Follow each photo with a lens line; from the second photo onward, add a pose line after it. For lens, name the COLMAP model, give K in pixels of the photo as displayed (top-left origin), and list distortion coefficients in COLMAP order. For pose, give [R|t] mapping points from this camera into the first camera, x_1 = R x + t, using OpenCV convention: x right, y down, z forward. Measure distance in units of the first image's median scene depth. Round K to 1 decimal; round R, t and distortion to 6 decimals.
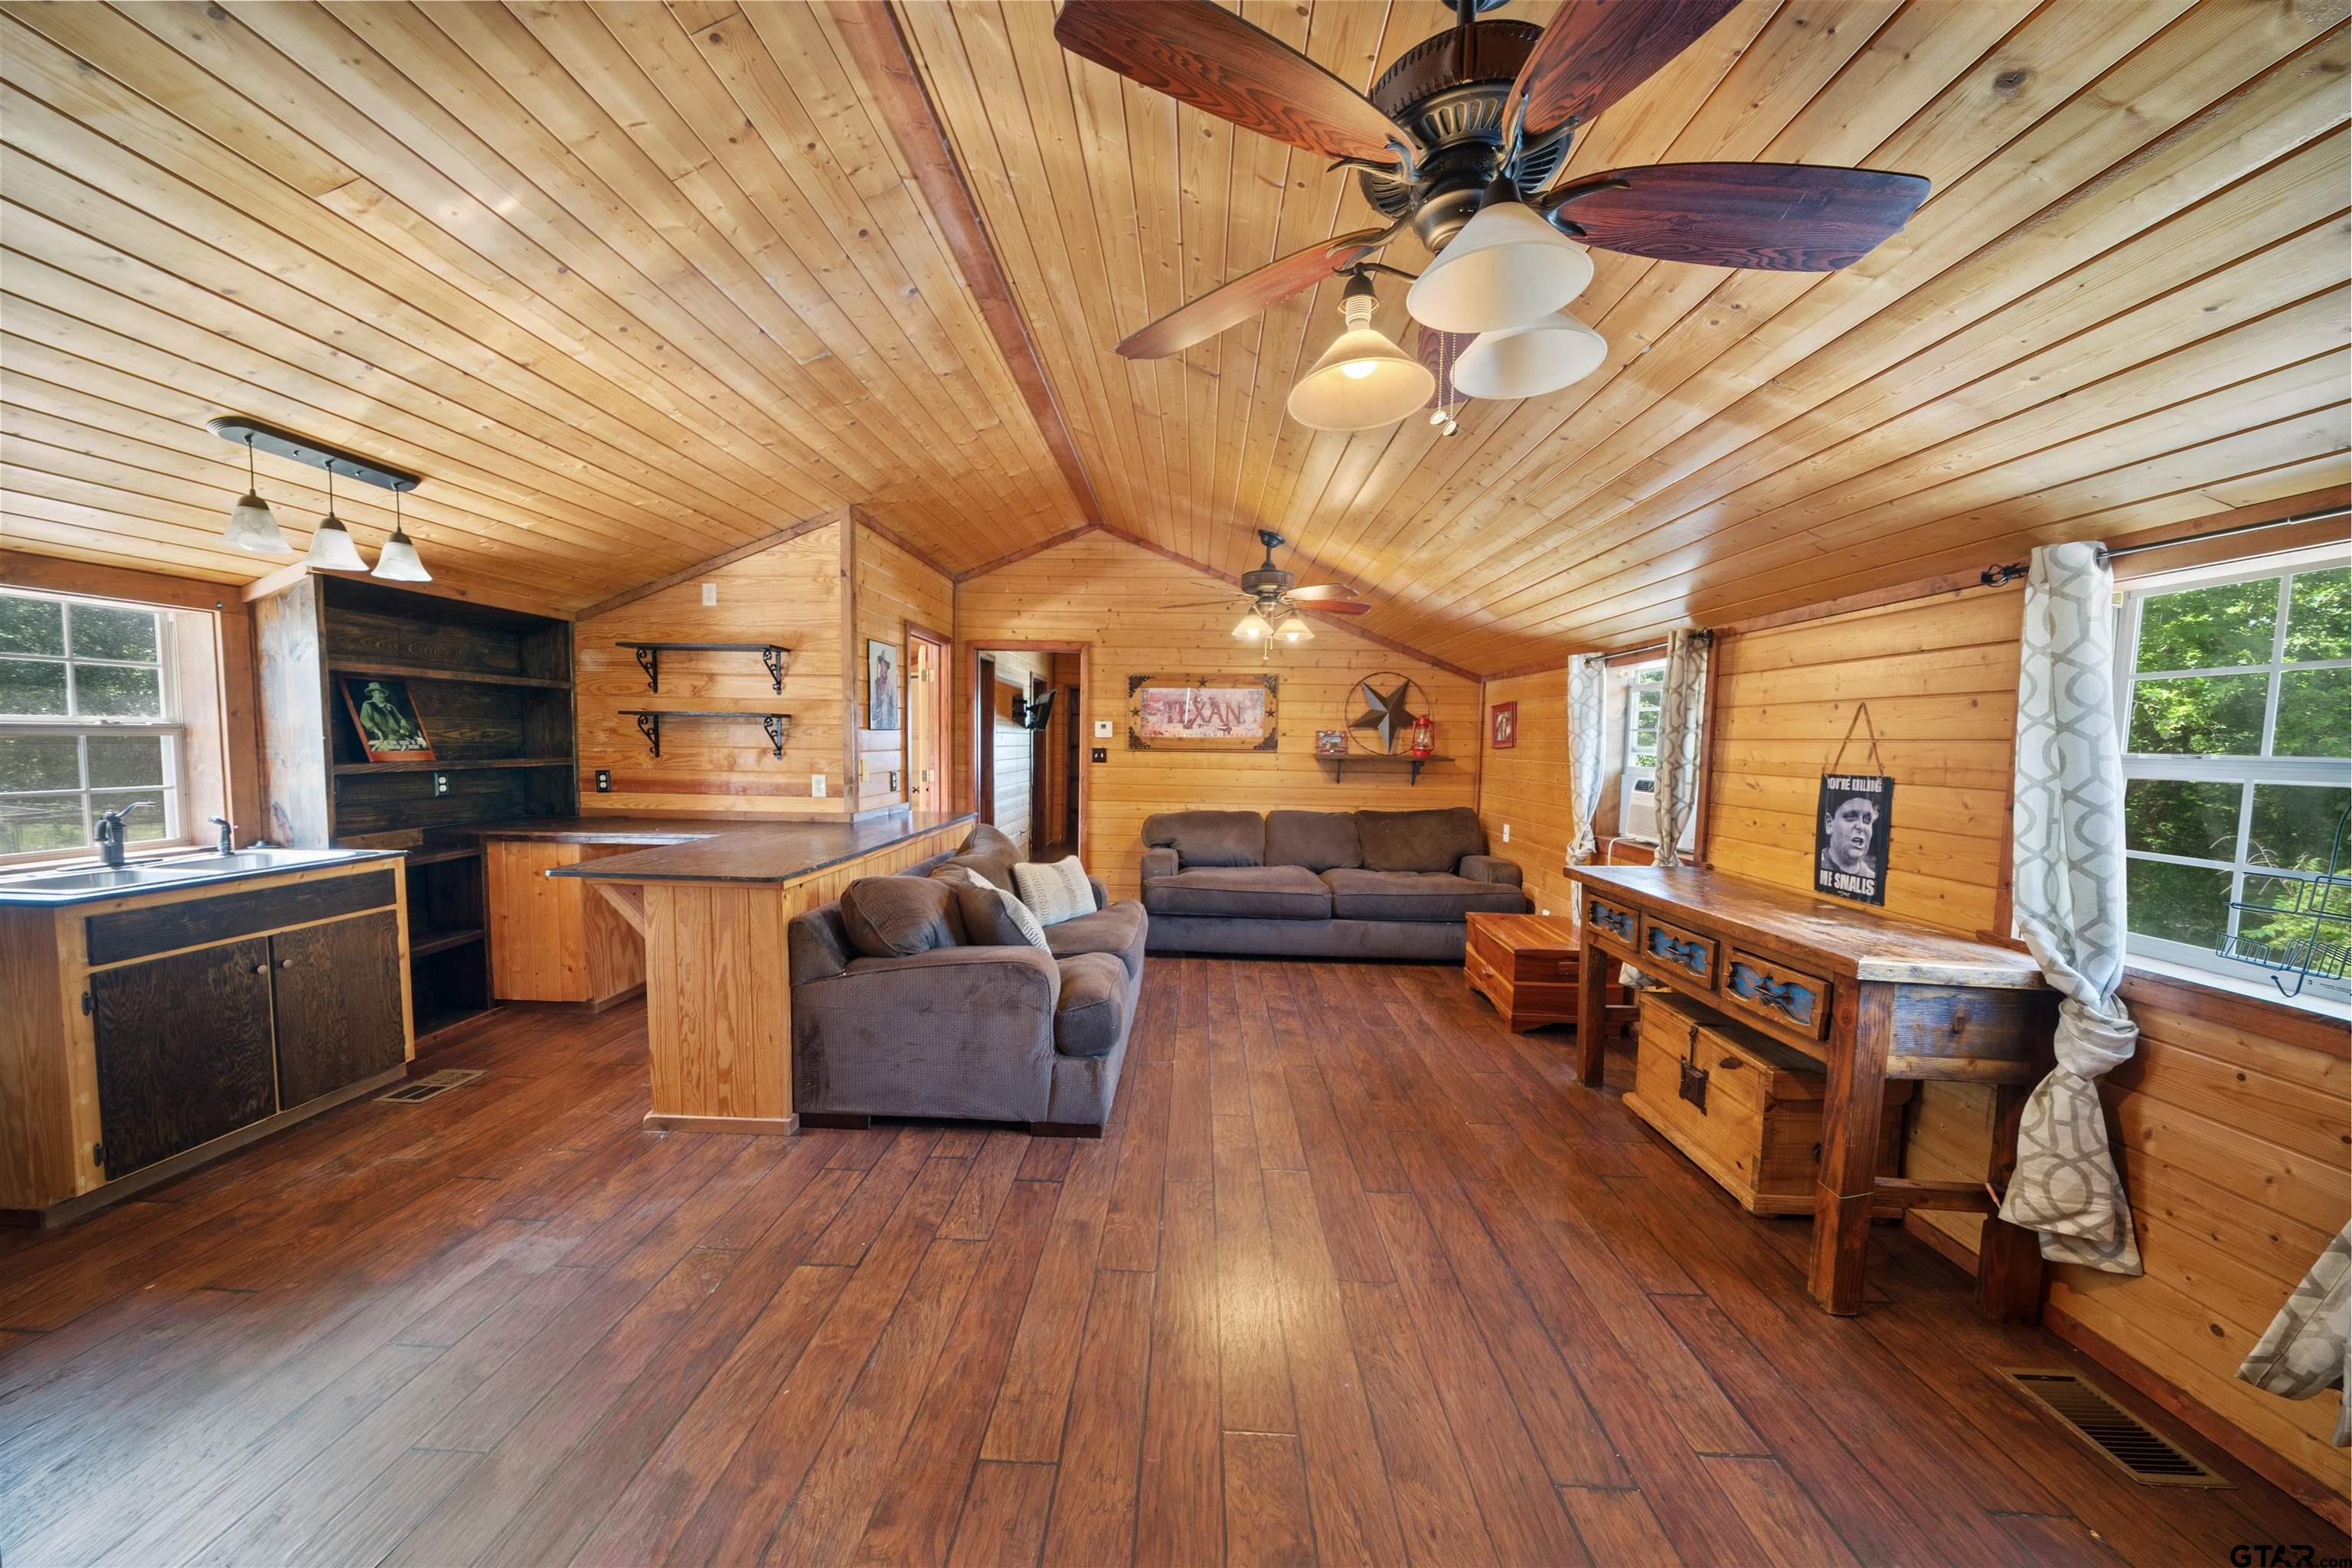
lens RADIAL K [[803.3, 0, 1162.5], [0, 803.3, 794.5], [0, 0, 1]] dist [-0.004089, -0.000137]
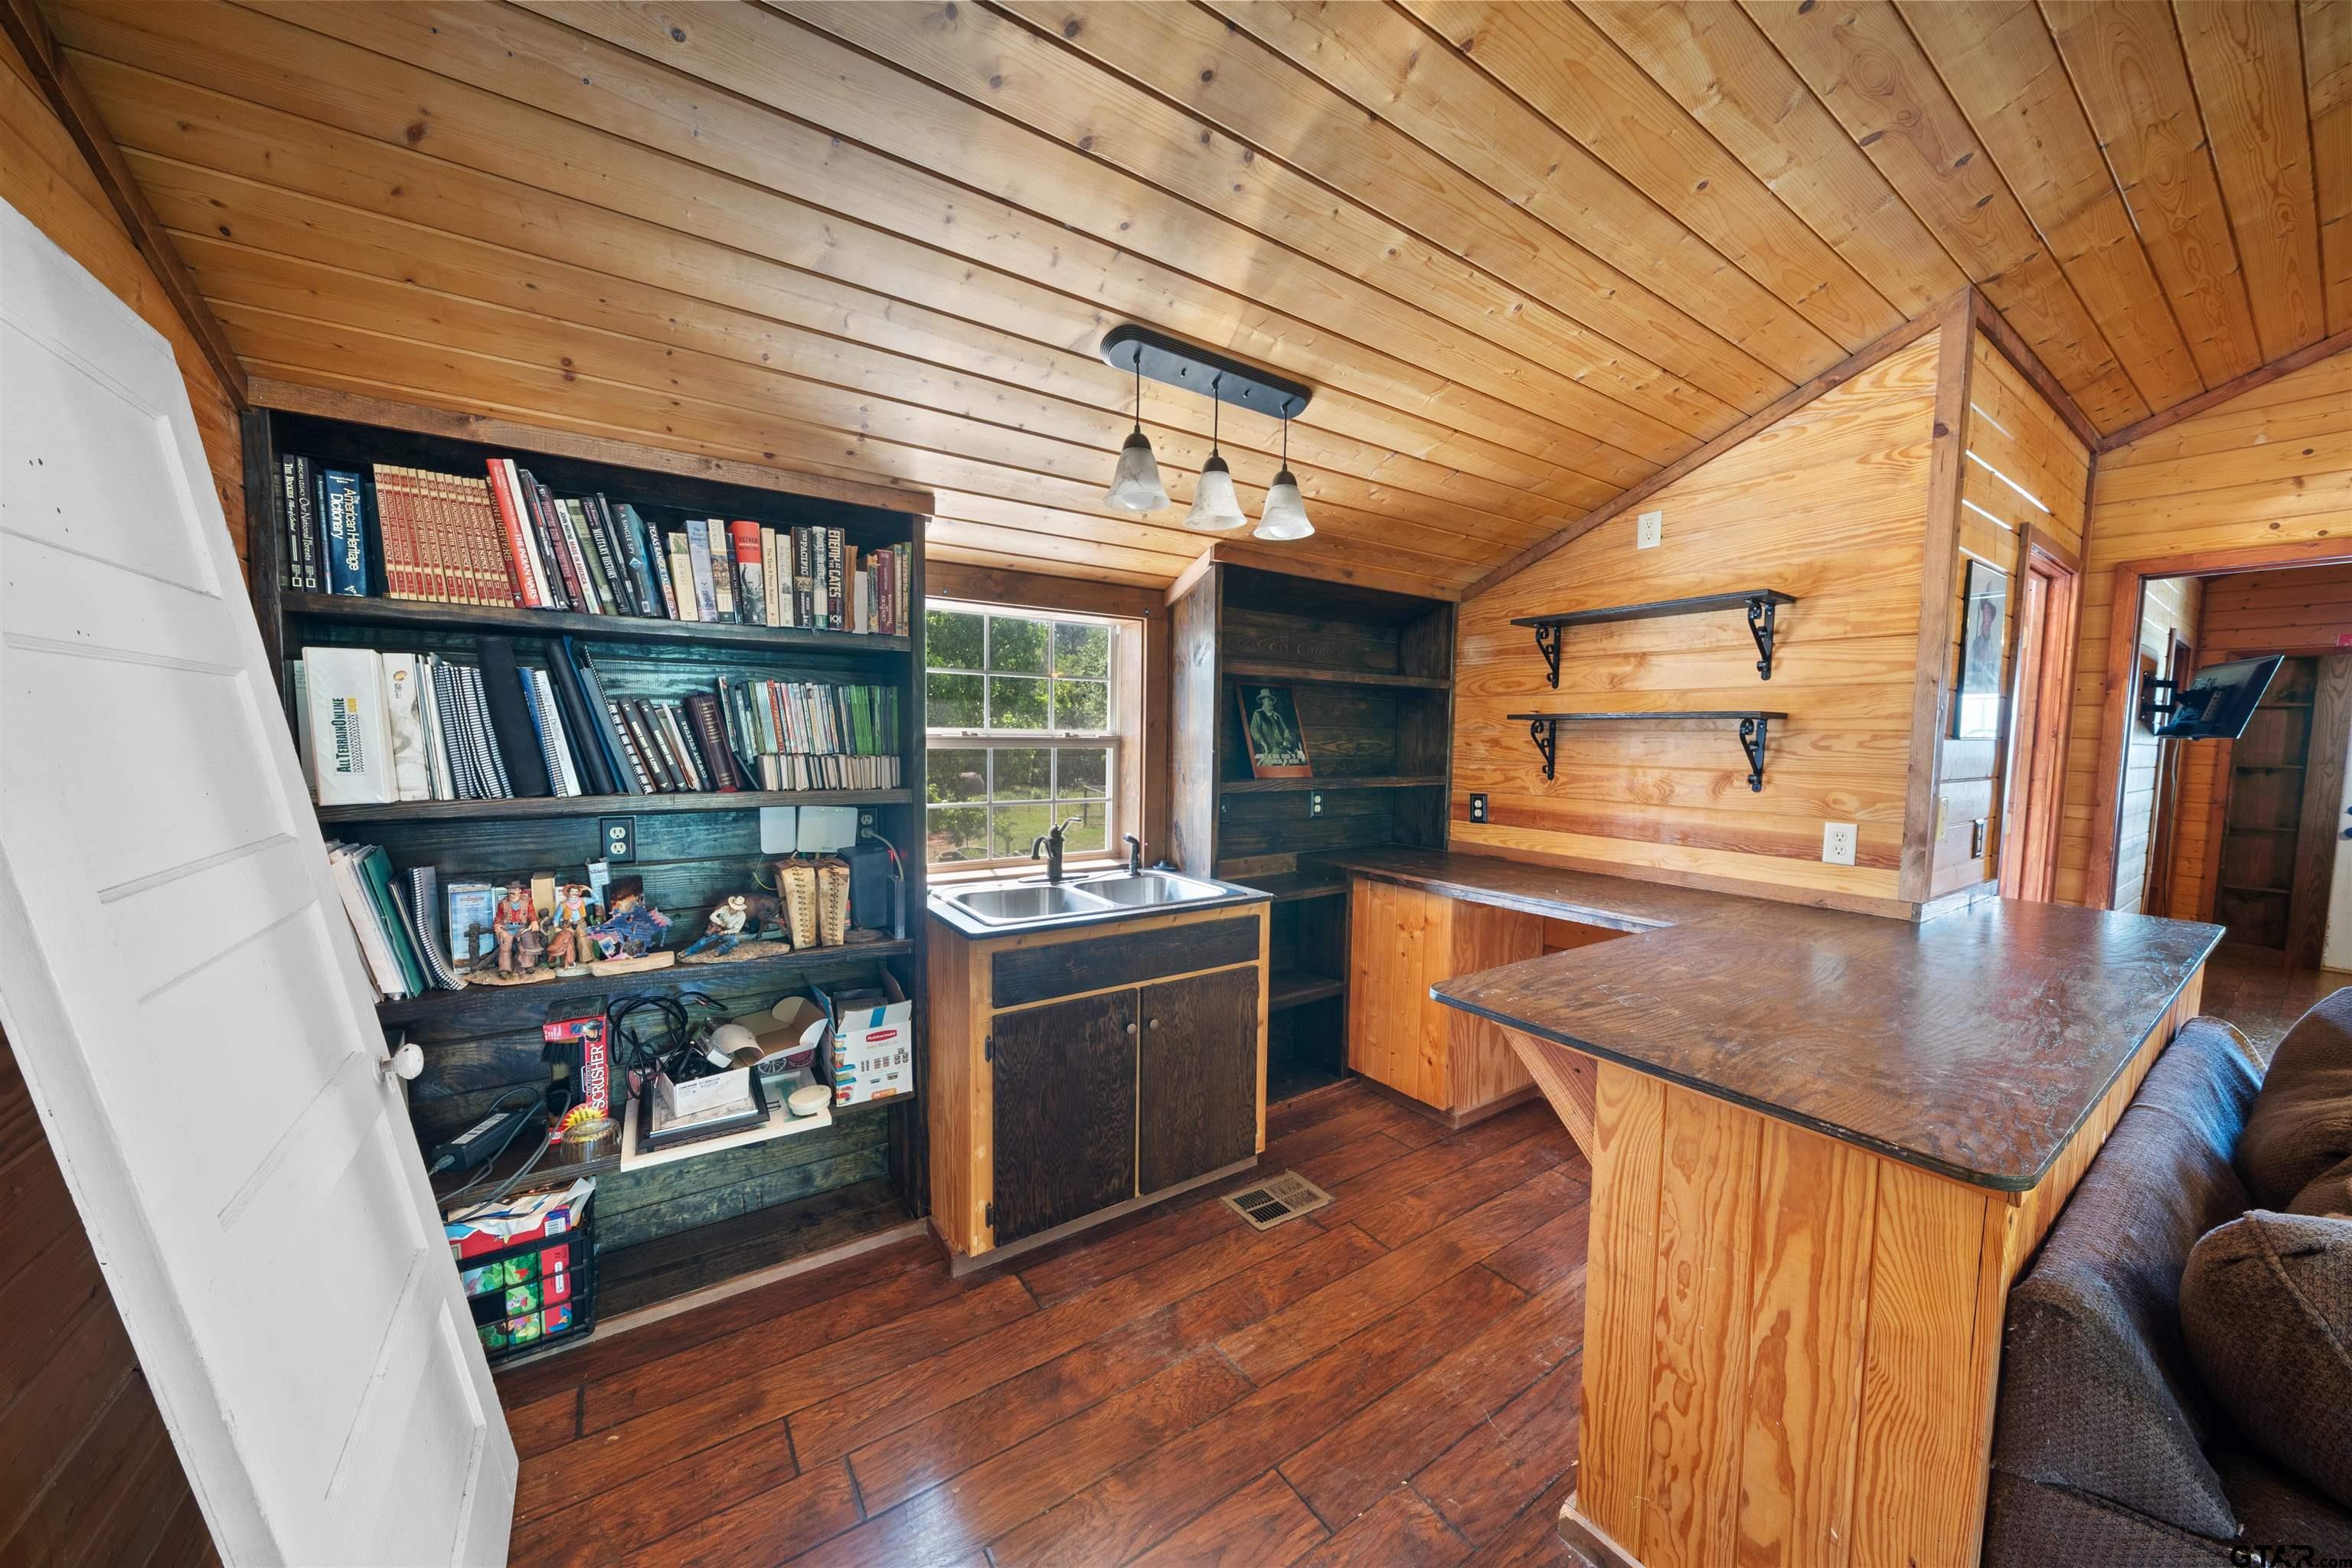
lens RADIAL K [[803.3, 0, 1162.5], [0, 803.3, 794.5], [0, 0, 1]] dist [-0.004089, -0.000137]
pose [[0.589902, 0.050230, -0.805911, -0.312627], [-0.059710, 0.998044, 0.018499, -0.030956], [0.805264, 0.037208, 0.591747, 0.367305]]
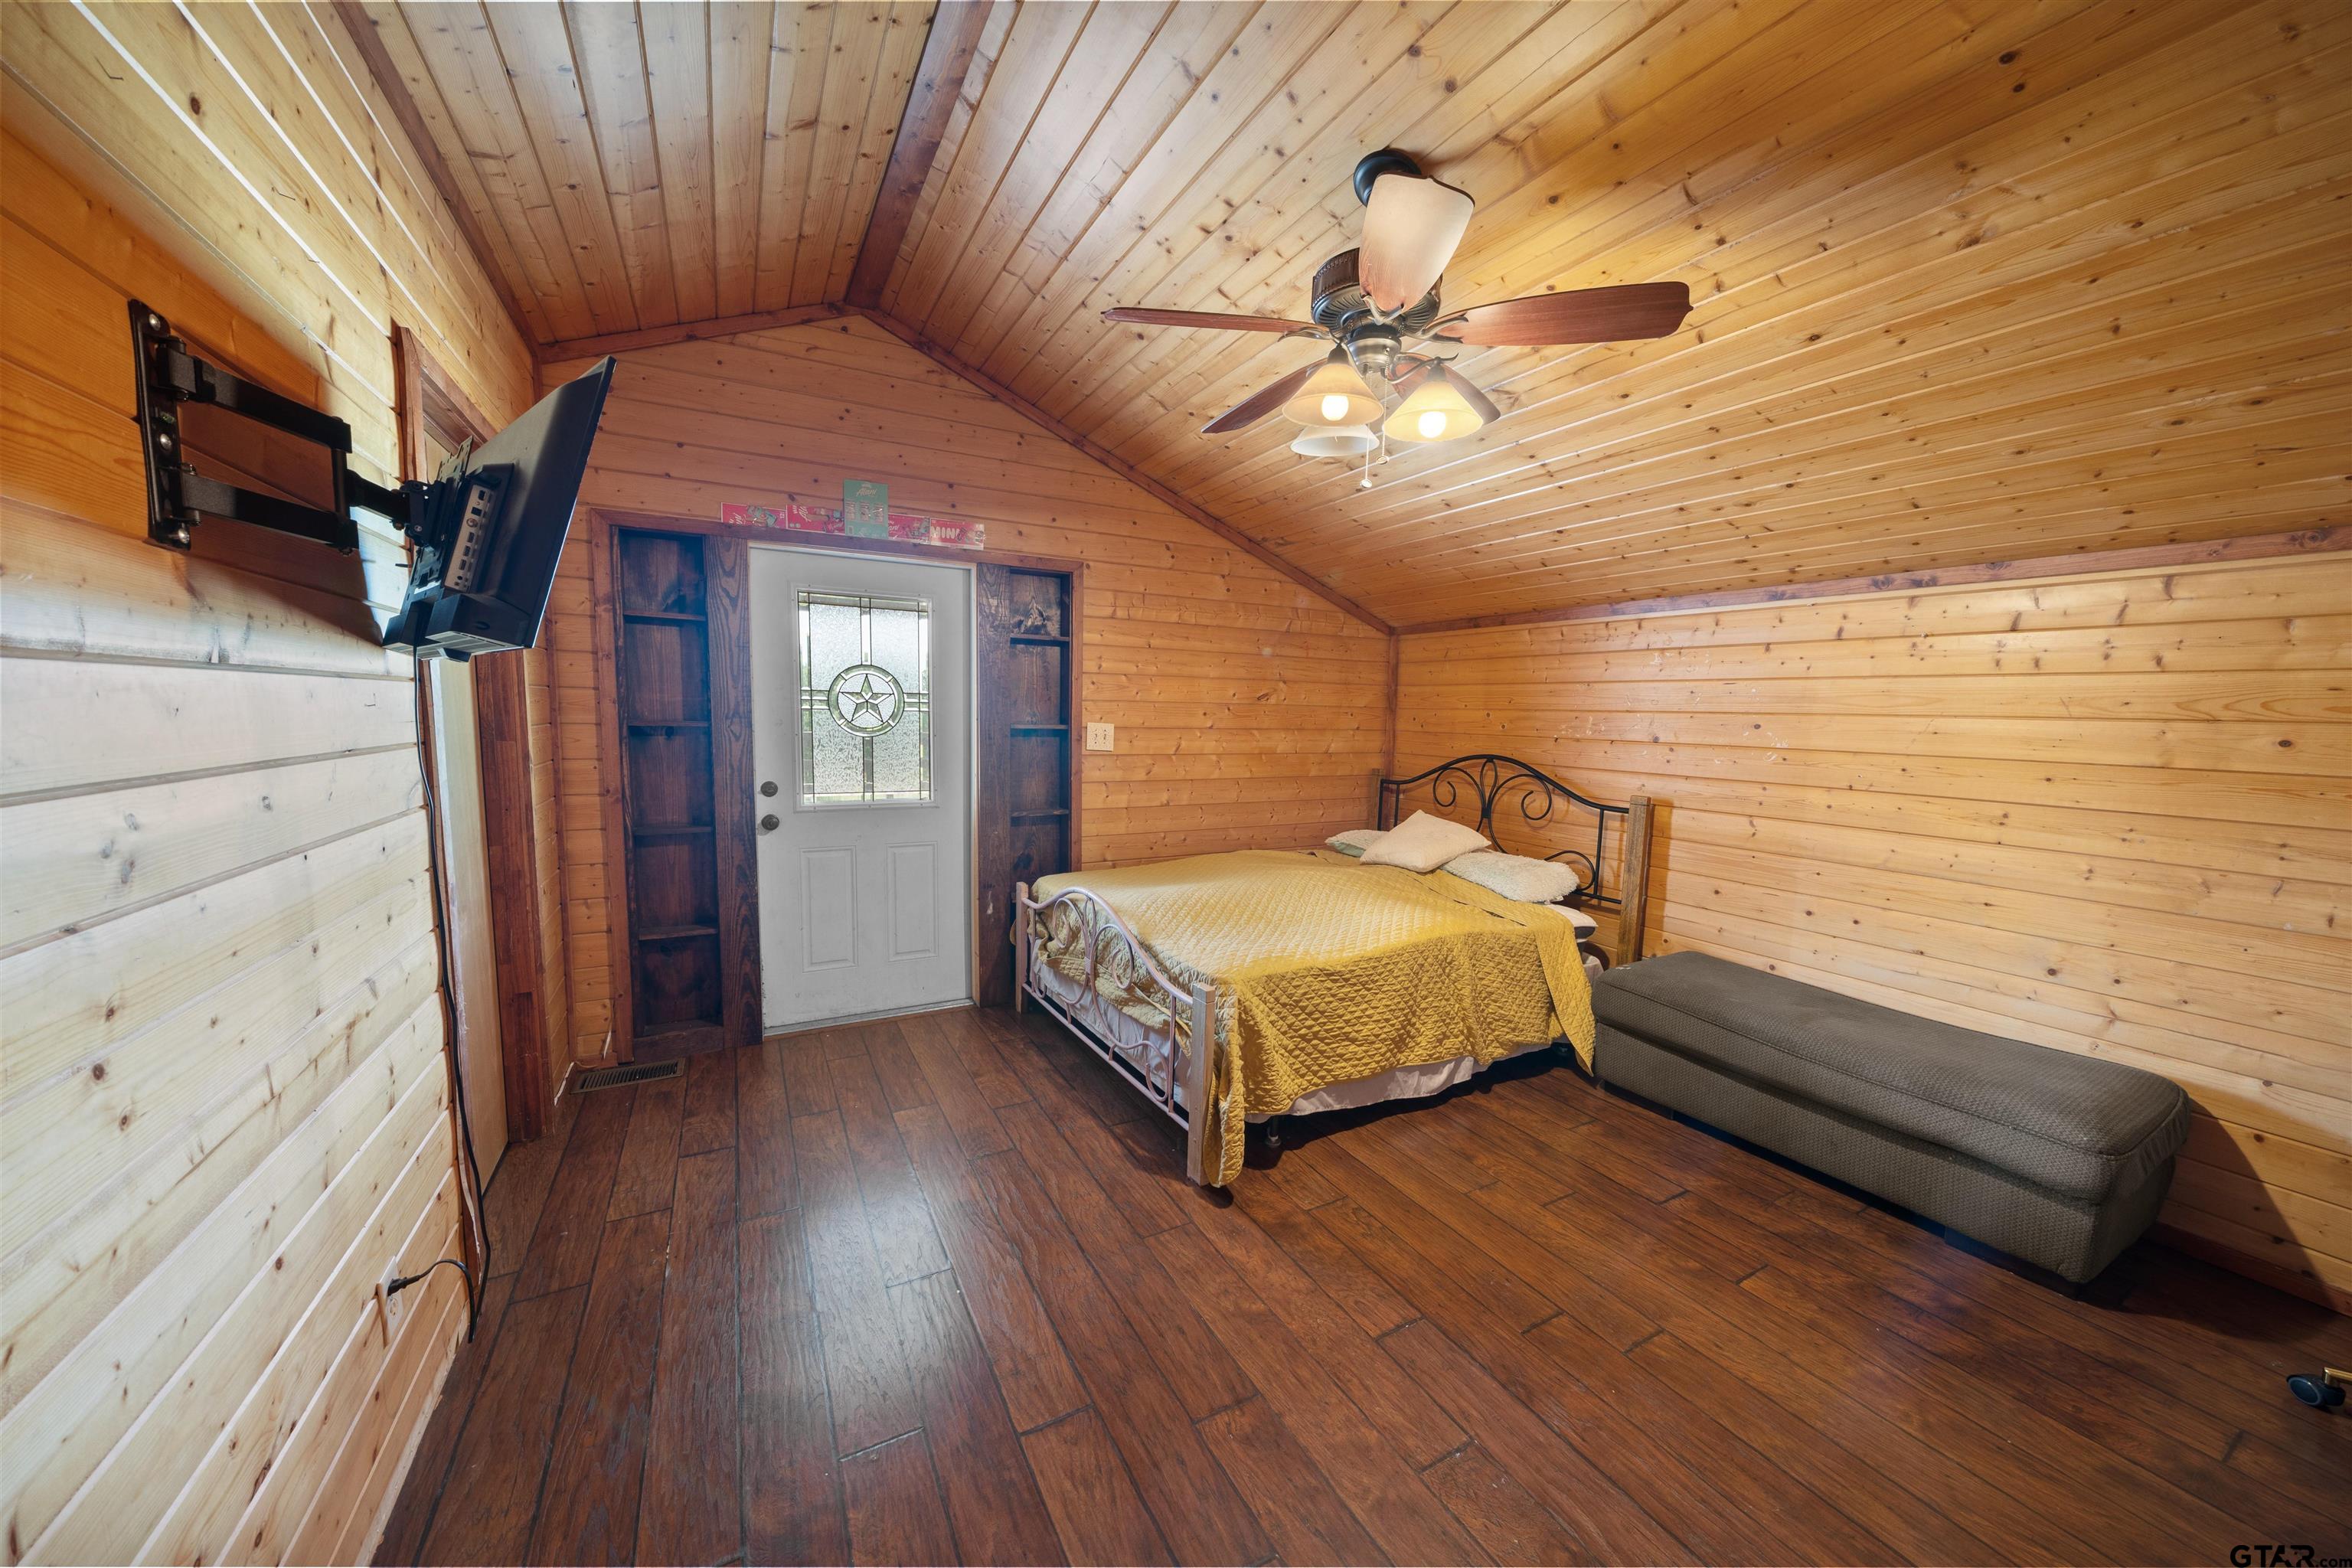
lens RADIAL K [[803.3, 0, 1162.5], [0, 803.3, 794.5], [0, 0, 1]] dist [-0.004089, -0.000137]
pose [[0.861688, -0.054826, 0.504467, -0.277412], [0.030544, 0.997947, 0.056286, -0.131773], [-0.506518, -0.033092, 0.861594, 1.831275]]
